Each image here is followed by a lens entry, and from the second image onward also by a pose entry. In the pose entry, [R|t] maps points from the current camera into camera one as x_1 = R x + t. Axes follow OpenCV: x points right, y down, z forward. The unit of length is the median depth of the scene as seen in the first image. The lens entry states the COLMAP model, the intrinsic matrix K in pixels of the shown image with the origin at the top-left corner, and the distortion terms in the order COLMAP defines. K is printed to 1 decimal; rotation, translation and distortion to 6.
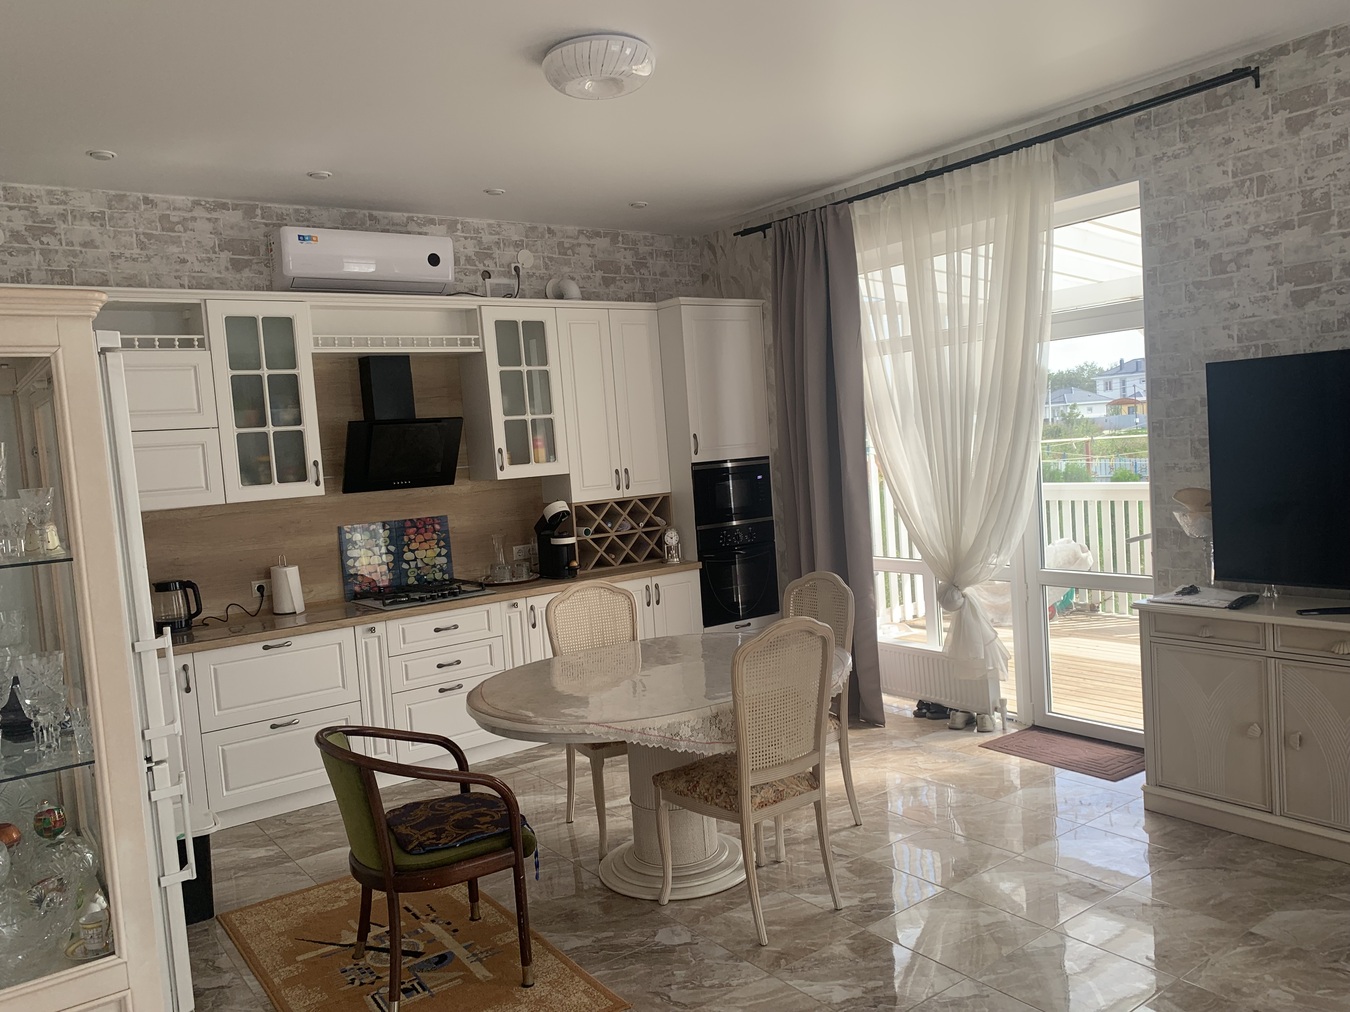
lens RADIAL K [[1030.4, 0, 681.9], [0, 1030.4, 515.1], [0, 0, 1]] dist [0.040974, -0.047345]
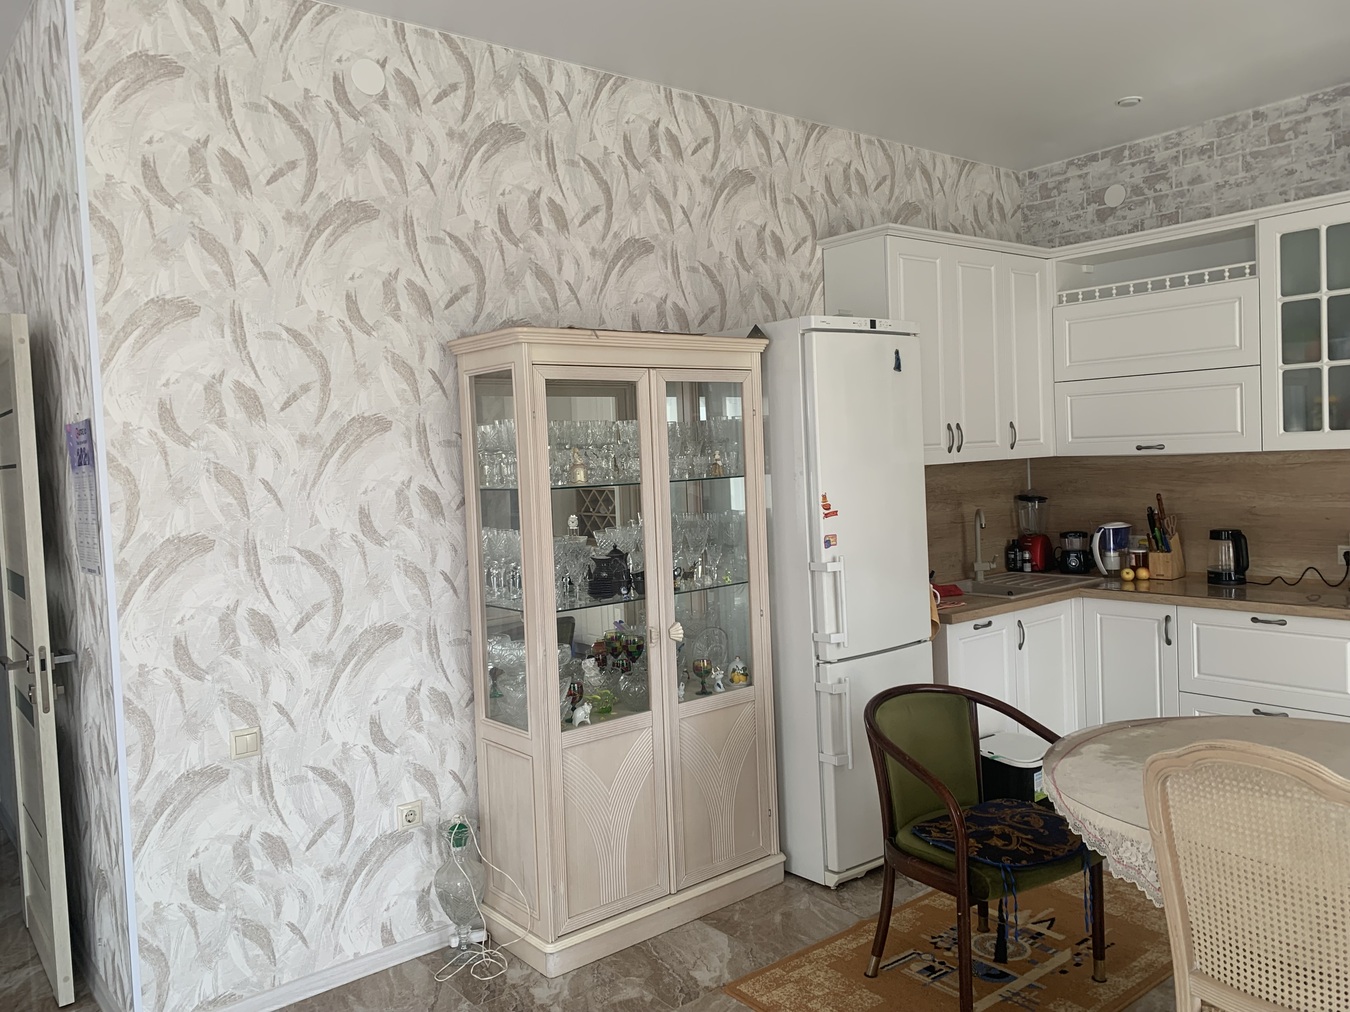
lens RADIAL K [[1030.4, 0, 661.3], [0, 1030.4, 500.0], [0, 0, 1]] dist [0.040974, -0.047345]
pose [[0.042858, 0.111439, -0.992847, 2.324141], [-0.030157, 0.993451, 0.110205, -0.286881], [0.998626, 0.025218, 0.045938, 2.495645]]
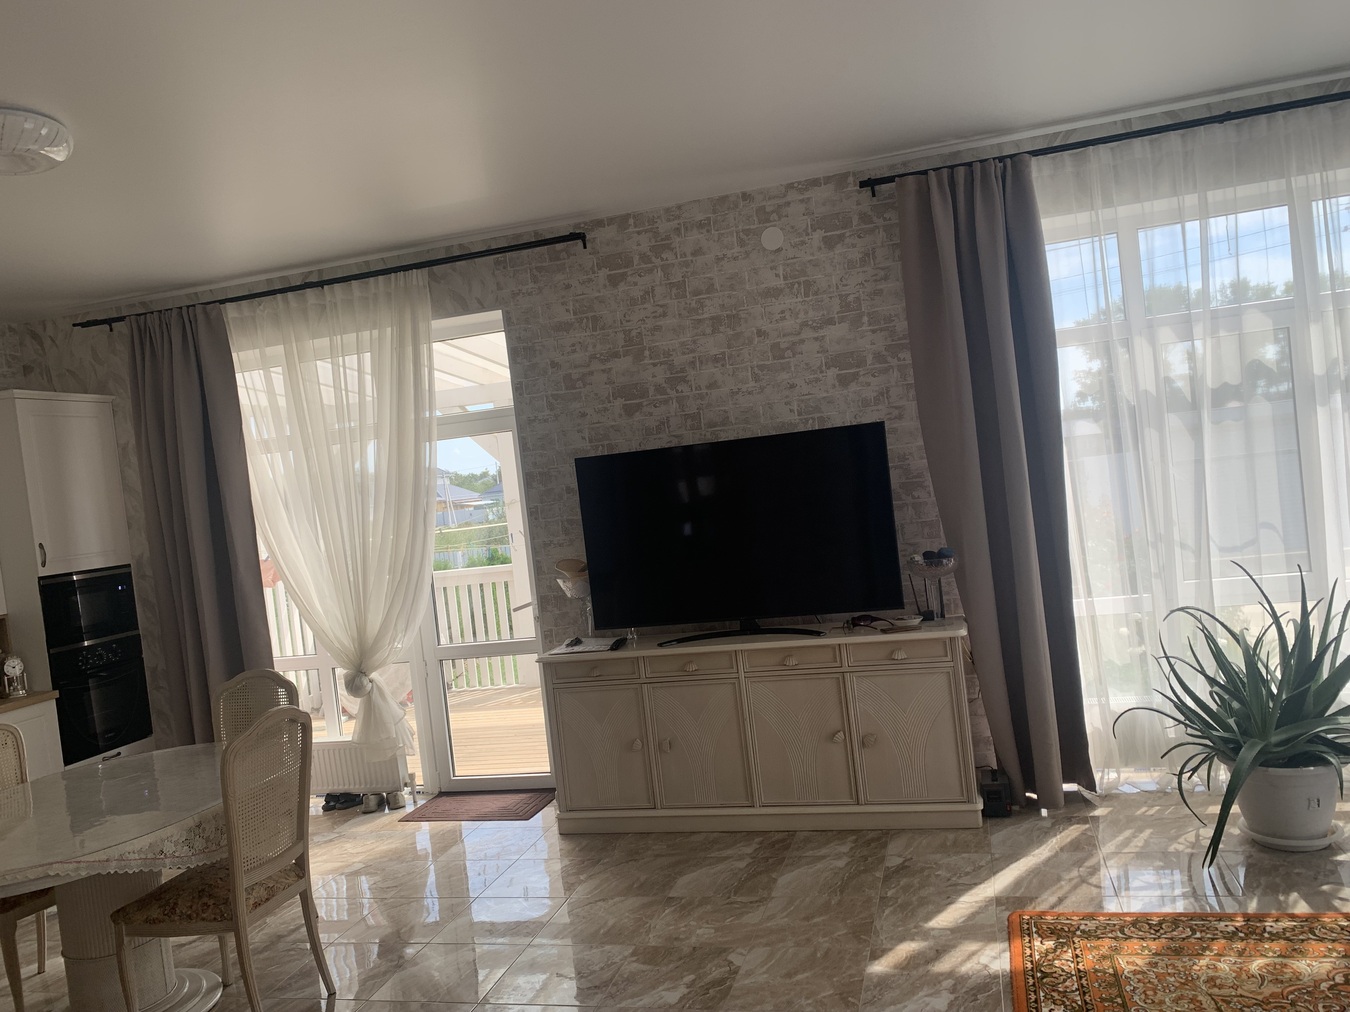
lens RADIAL K [[1030.4, 0, 683.0], [0, 1030.4, 510.9], [0, 0, 1]] dist [0.040974, -0.047345]
pose [[0.781409, -0.037119, 0.622914, -0.109979], [0.102713, 0.992265, -0.069719, 0.011137], [-0.615508, 0.118461, 0.779177, -0.028664]]
